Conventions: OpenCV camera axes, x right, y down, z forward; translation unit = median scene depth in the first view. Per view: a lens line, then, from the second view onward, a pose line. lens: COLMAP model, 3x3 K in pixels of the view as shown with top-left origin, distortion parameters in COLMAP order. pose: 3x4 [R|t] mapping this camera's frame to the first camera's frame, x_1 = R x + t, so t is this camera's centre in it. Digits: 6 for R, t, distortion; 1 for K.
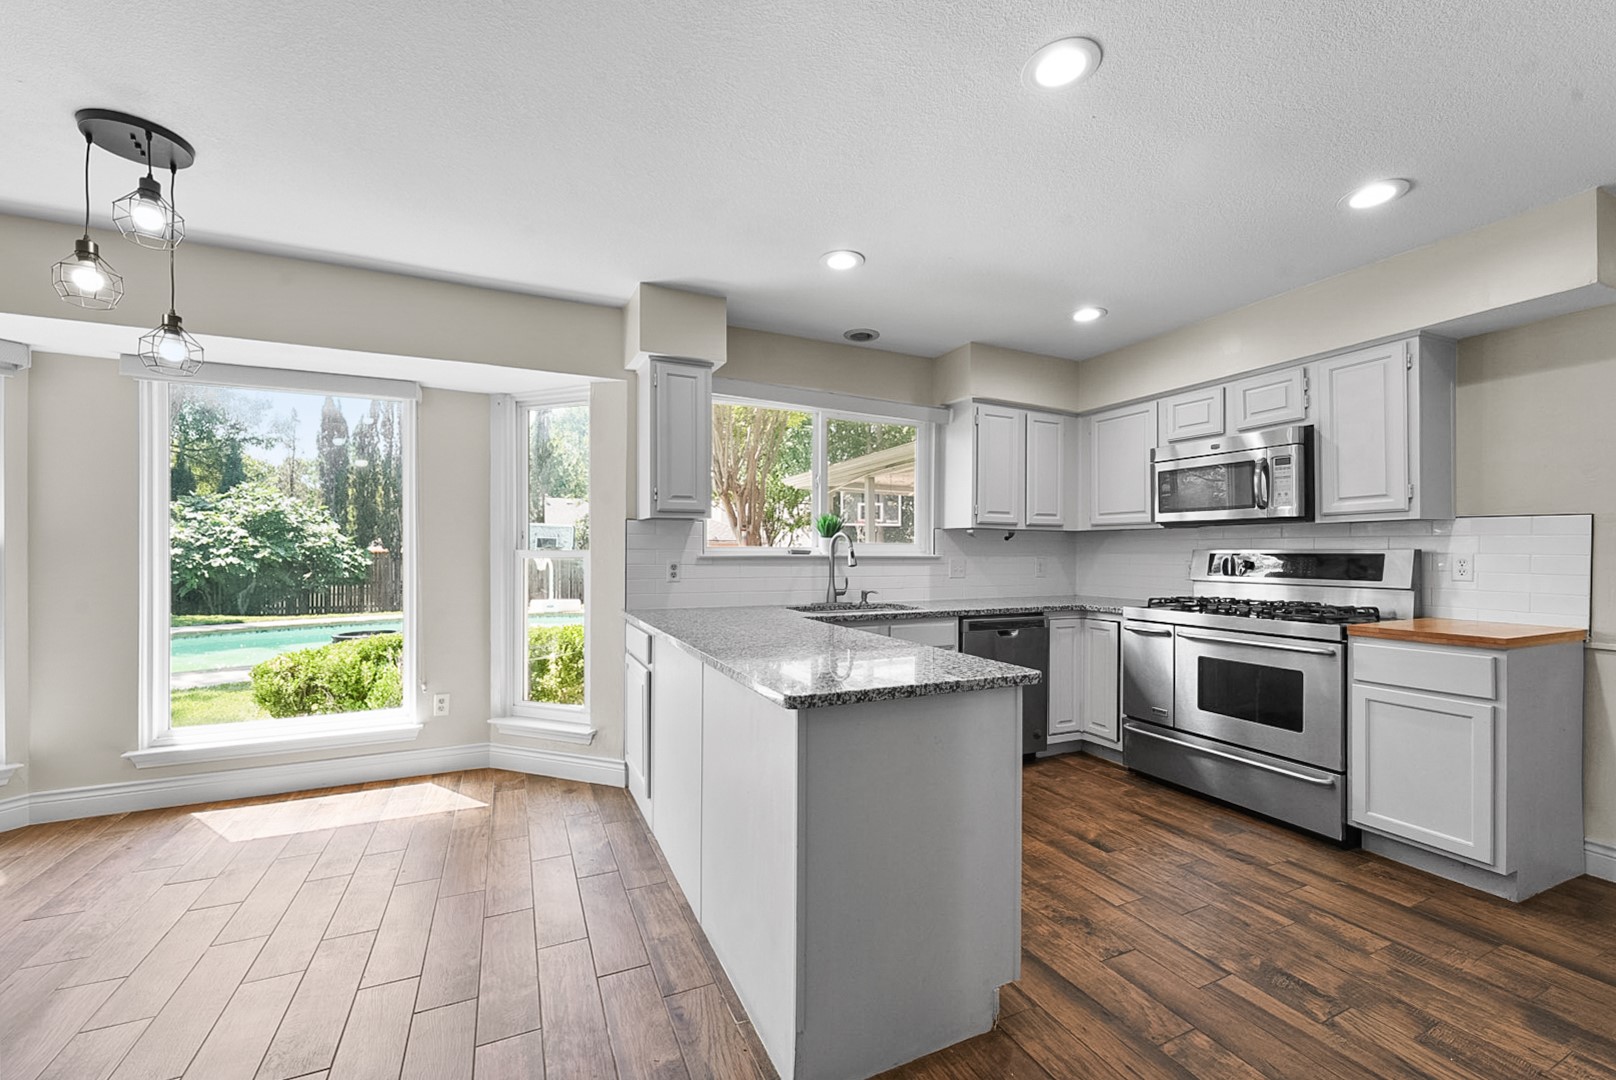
lens RADIAL K [[649.7, 0, 804.8], [0, 649.7, 550.4], [0, 0, 1]] dist [-0.002163, 0.000845]
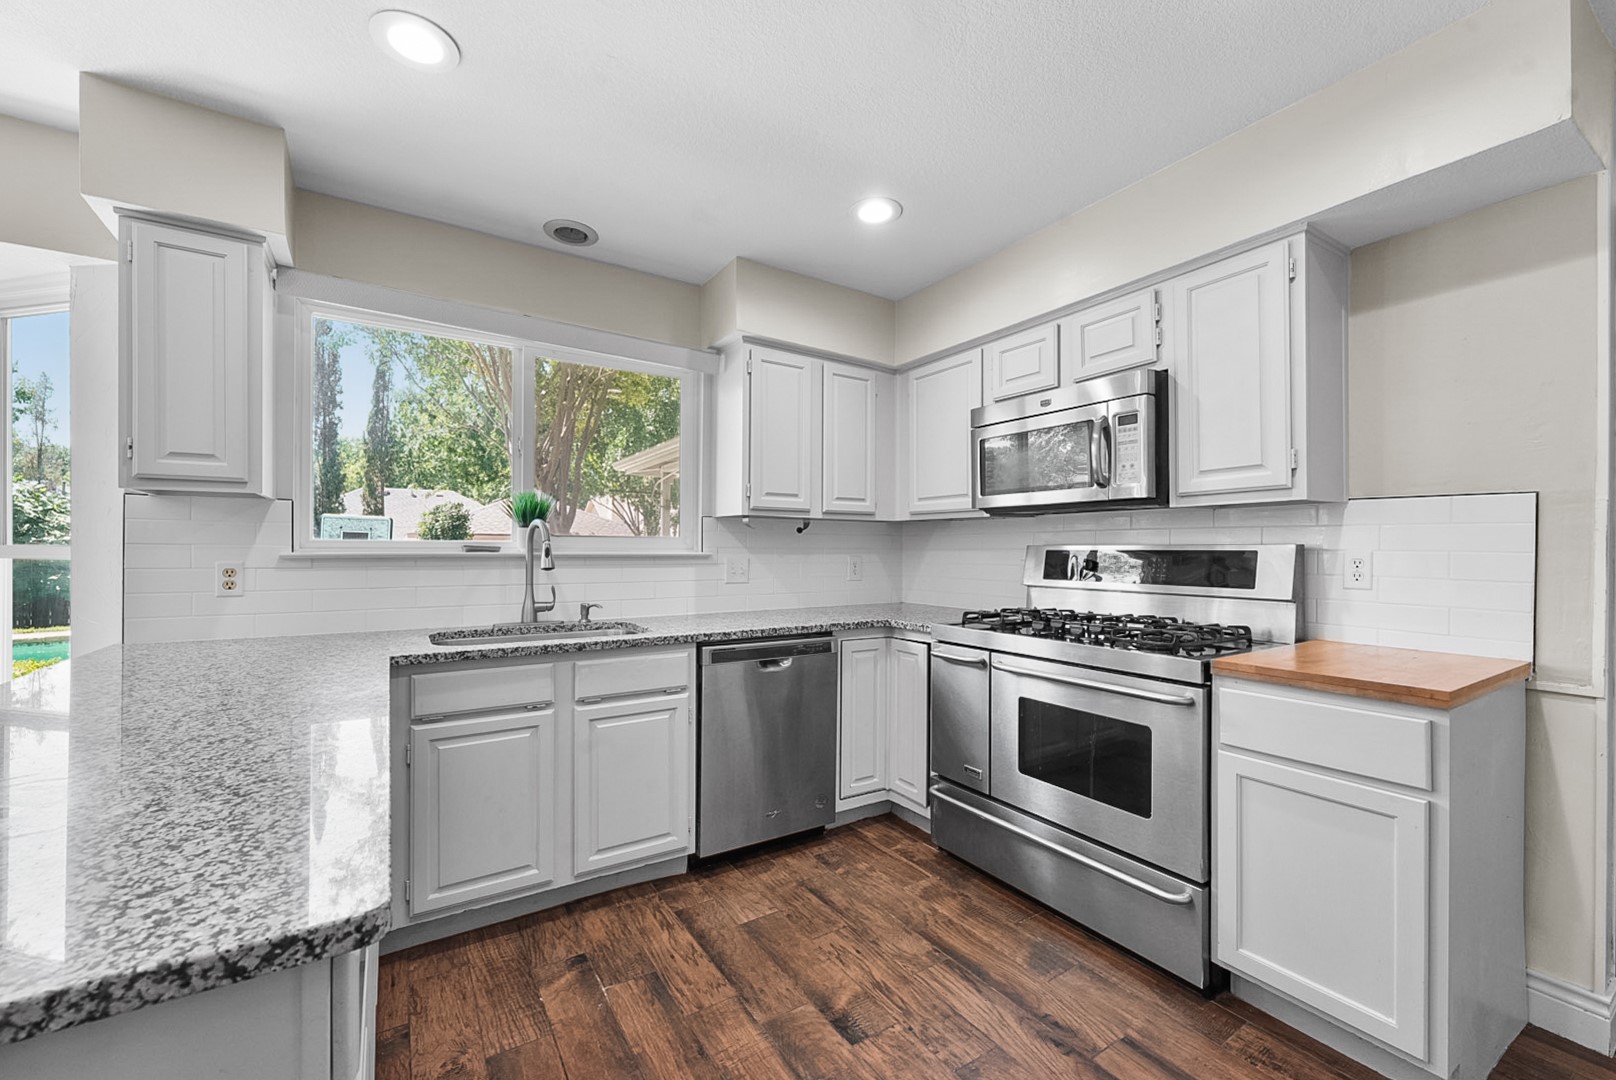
lens RADIAL K [[649.7, 0, 804.3], [0, 649.7, 545.5], [0, 0, 1]] dist [-0.002163, 0.000845]
pose [[0.990501, 0.000534, 0.137507, 0.289529], [-0.000231, 0.999998, -0.002217, 0.001082], [-0.137508, 0.002164, 0.990498, 0.347311]]
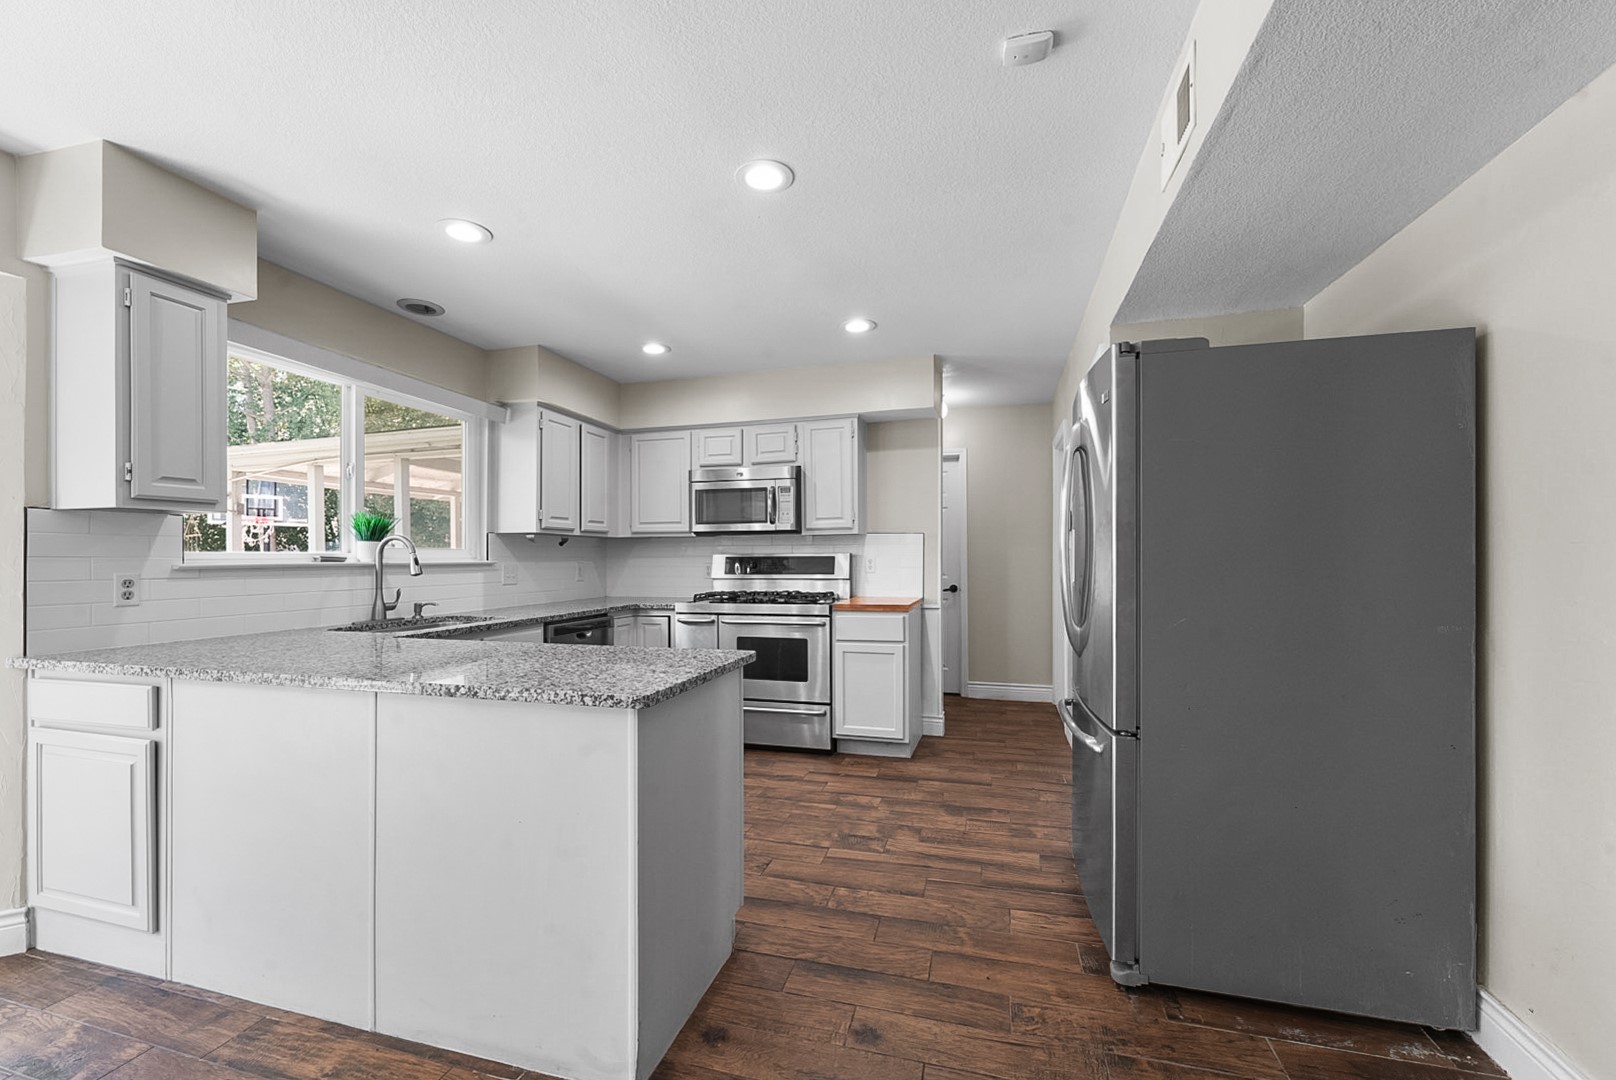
lens RADIAL K [[649.7, 0, 811.5], [0, 649.7, 553.7], [0, 0, 1]] dist [-0.002163, 0.000845]
pose [[0.651347, -0.003525, 0.758772, -0.279813], [0.006031, 0.999982, -0.000531, -0.000028], [-0.758756, 0.004922, 0.651356, 0.053522]]
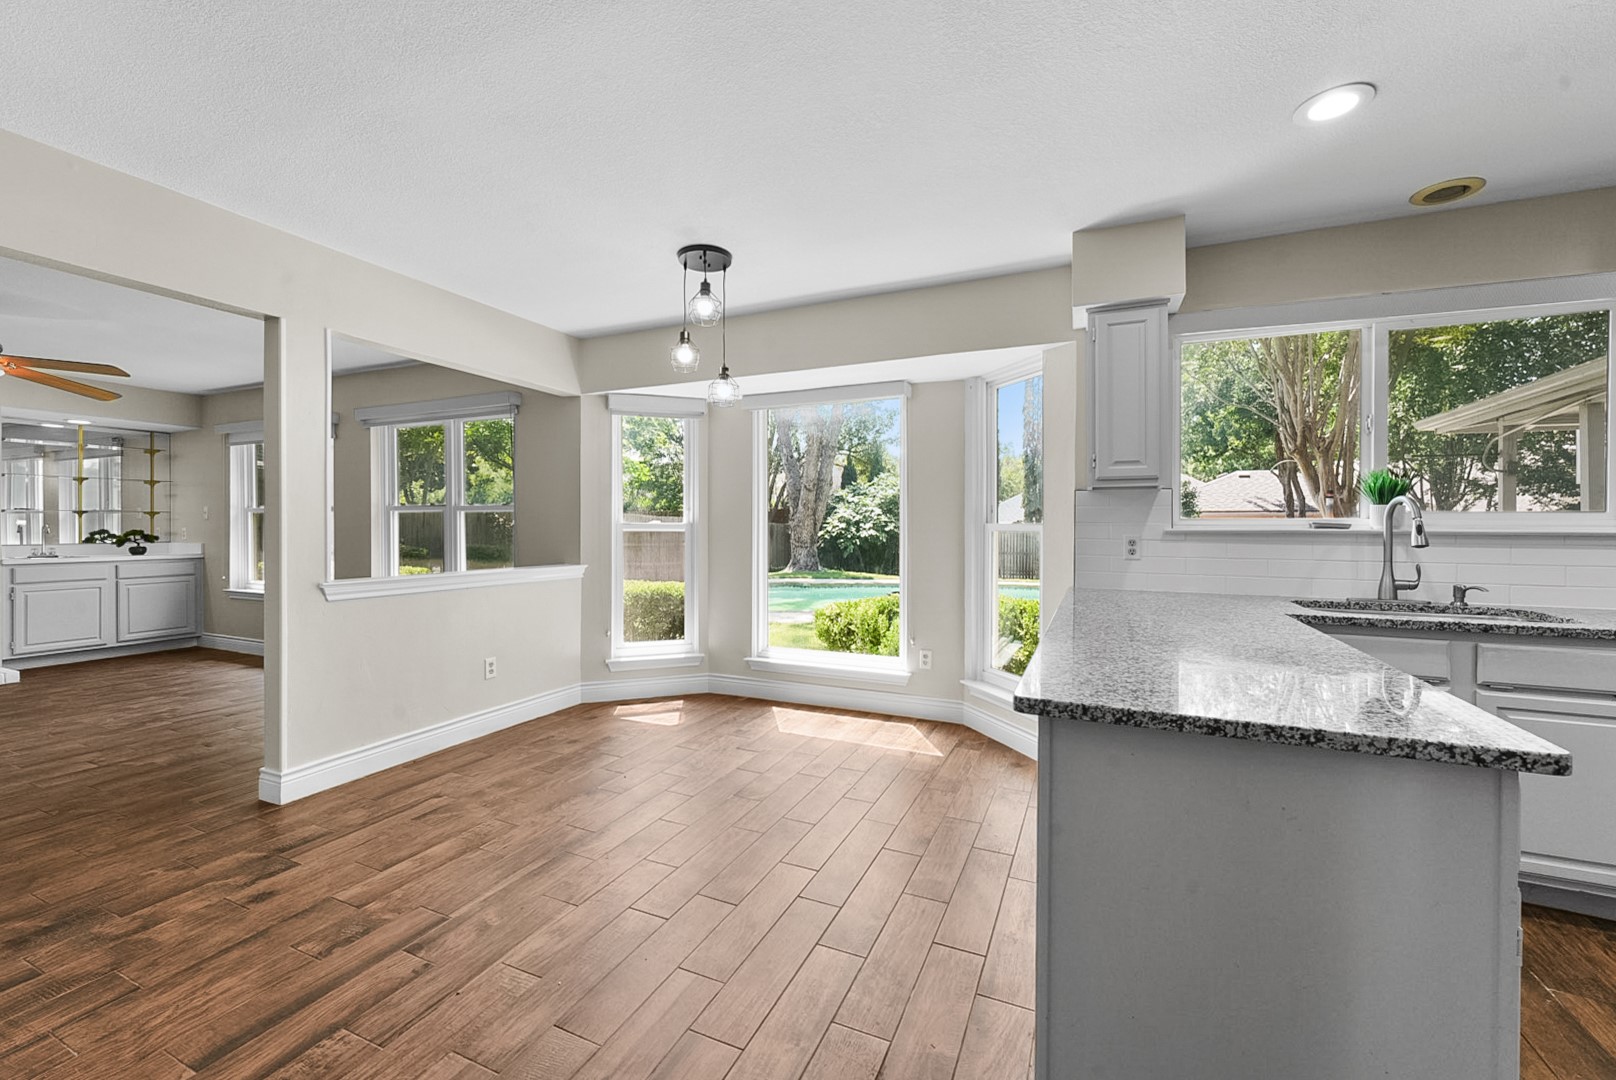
lens RADIAL K [[649.7, 0, 810.3], [0, 649.7, 527.8], [0, 0, 1]] dist [-0.002163, 0.000845]
pose [[0.657916, 0.002017, -0.753089, 0.192796], [0.001677, 0.999990, 0.004143, 0.001108], [0.753090, -0.003988, 0.657906, 0.110542]]
